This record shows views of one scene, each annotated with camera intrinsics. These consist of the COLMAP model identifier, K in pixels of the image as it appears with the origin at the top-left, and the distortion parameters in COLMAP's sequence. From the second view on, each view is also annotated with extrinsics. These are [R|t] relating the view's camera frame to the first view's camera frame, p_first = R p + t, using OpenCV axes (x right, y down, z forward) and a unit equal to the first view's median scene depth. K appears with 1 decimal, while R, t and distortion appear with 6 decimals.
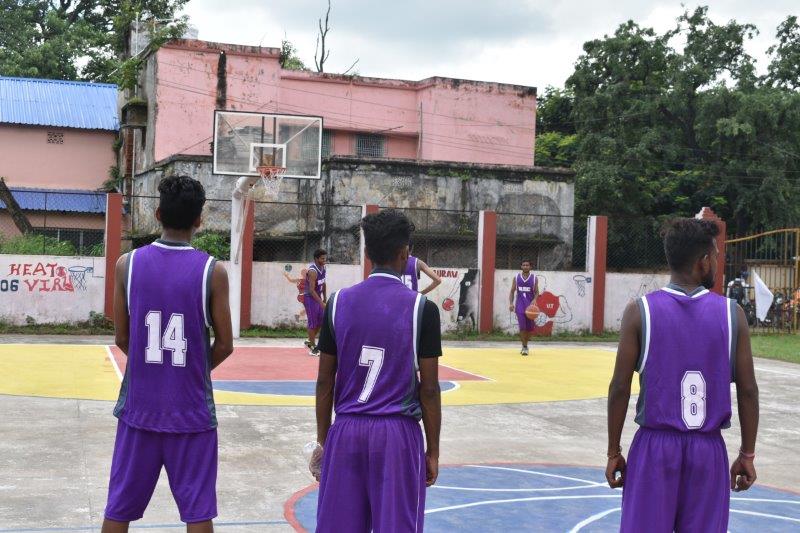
lens RADIAL K [[1201.5, 0, 397.6], [0, 1201.5, 267.4], [0, 0, 1]] dist [-0.027469, 0.074347]
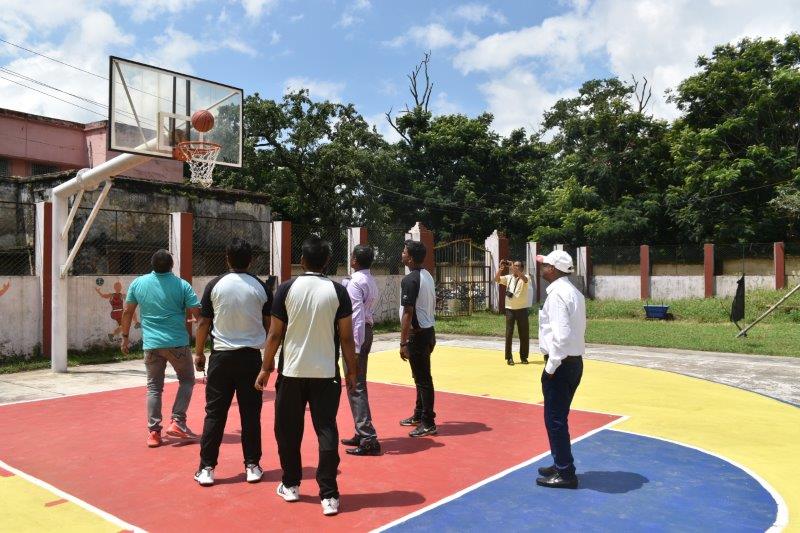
lens RADIAL K [[671.1, 0, 402.5], [0, 671.1, 266.9], [0, 0, 1]] dist [-0.022395, 0.005975]
pose [[0.826133, -0.025866, 0.562882, -0.136244], [0.029049, 0.999573, 0.003298, -0.004172], [-0.562727, 0.013627, 0.826531, 0.347435]]
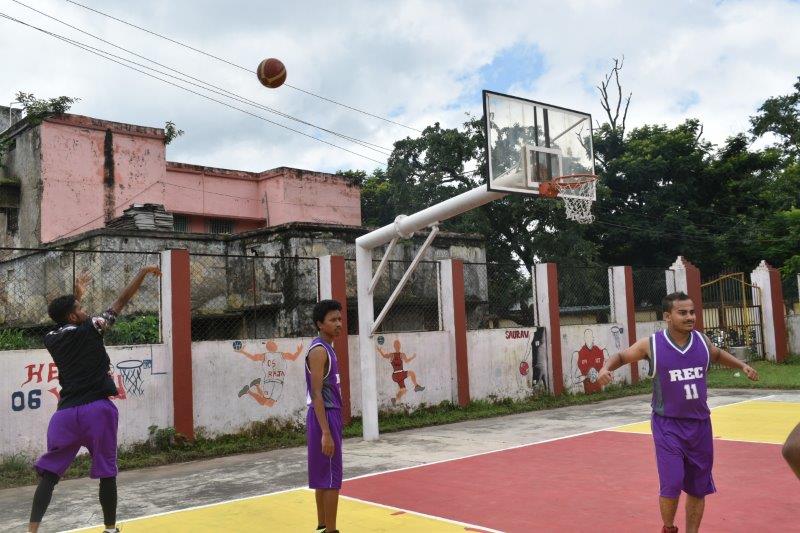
lens RADIAL K [[797.5, 0, 404.8], [0, 797.5, 266.0], [0, 0, 1]] dist [-0.021950, -0.000569]
pose [[0.914510, -0.039830, 0.402598, -0.213423], [0.075874, 0.994370, -0.073976, -0.006097], [-0.397385, 0.098198, 0.912383, 0.375649]]
